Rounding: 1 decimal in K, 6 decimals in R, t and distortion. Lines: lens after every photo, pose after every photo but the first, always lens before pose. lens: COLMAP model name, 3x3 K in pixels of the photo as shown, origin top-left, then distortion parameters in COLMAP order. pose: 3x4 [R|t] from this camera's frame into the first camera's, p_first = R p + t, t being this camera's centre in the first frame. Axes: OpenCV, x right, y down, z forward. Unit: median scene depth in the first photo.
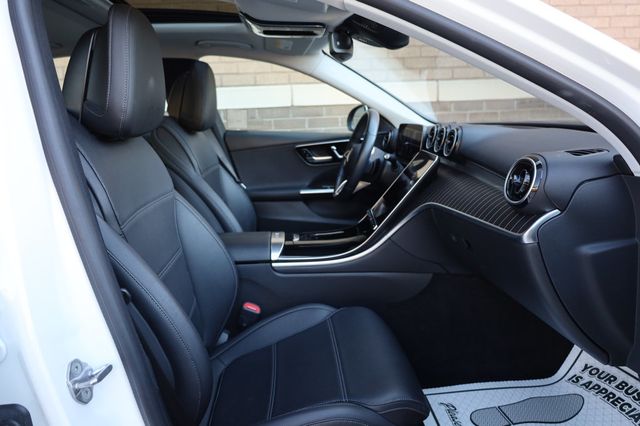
lens RADIAL K [[439.2, 0, 320.0], [0, 439.2, 213.0], [0, 0, 1]] dist [-0.009084, -0.001656]
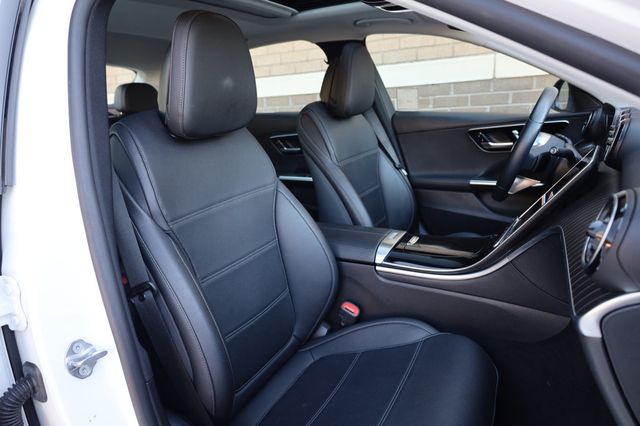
lens RADIAL K [[439.2, 0, 320.0], [0, 439.2, 213.0], [0, 0, 1]] dist [-0.009084, -0.001656]
pose [[0.848154, 0.112700, -0.517623, 0.177706], [-0.074882, 0.992803, 0.093462, -0.051470], [0.524431, -0.040509, 0.850489, 0.109524]]
